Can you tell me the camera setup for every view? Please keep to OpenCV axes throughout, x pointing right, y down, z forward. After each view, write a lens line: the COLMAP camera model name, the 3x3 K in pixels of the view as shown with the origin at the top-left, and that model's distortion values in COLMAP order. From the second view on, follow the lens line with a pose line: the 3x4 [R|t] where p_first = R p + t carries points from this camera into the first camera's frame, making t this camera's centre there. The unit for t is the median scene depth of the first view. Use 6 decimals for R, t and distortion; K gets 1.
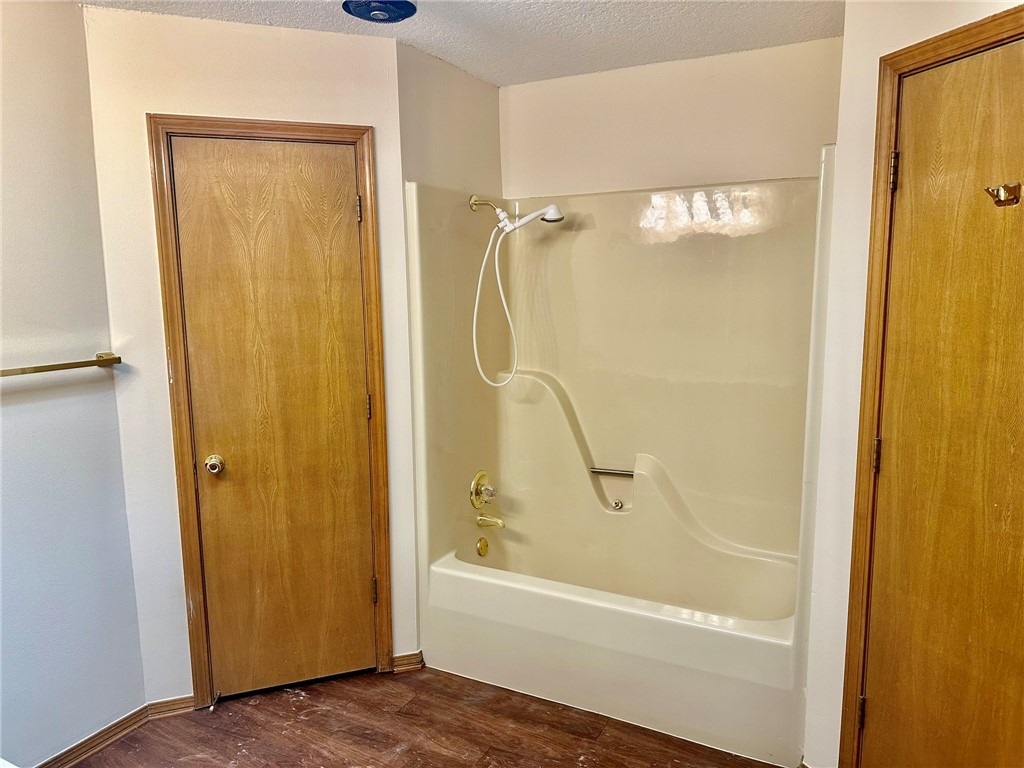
lens RADIAL K [[722.3, 0, 510.5], [0, 722.3, 381.4], [0, 0, 1]] dist [0.060723, -0.048341]
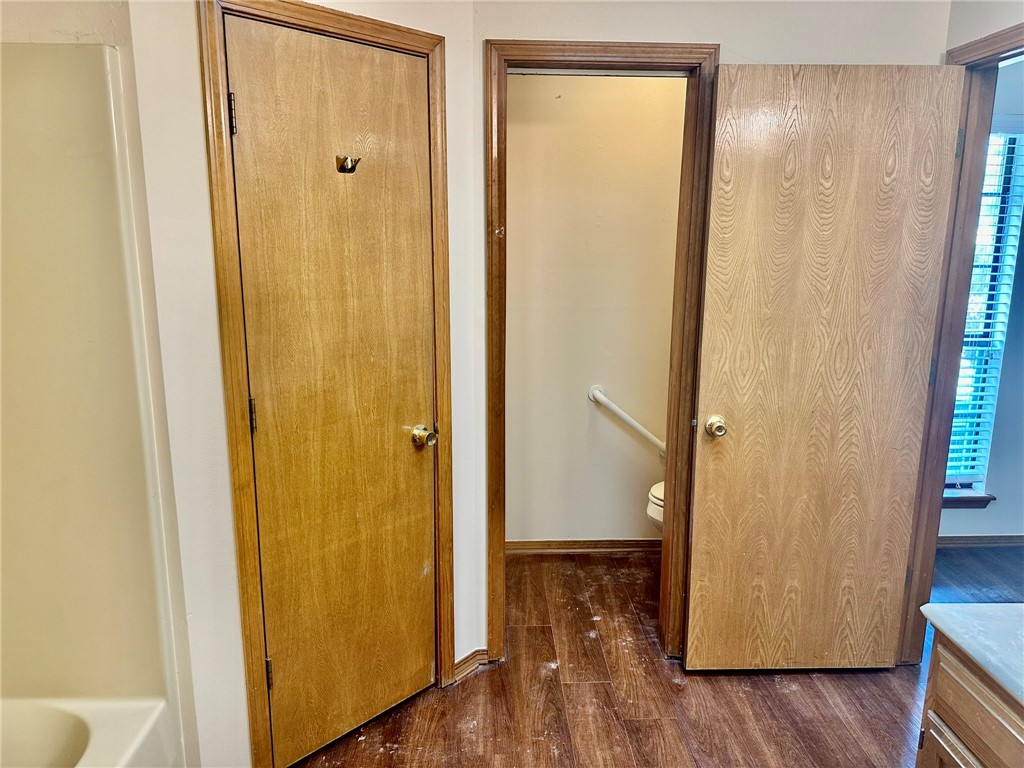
lens RADIAL K [[722.3, 0, 511.0], [0, 722.3, 383.0], [0, 0, 1]] dist [0.060723, -0.048341]
pose [[-0.523017, -0.170253, 0.835145, -0.545215], [0.116735, 0.956304, 0.268059, -0.182515], [-0.844290, 0.237690, -0.480289, 1.347992]]
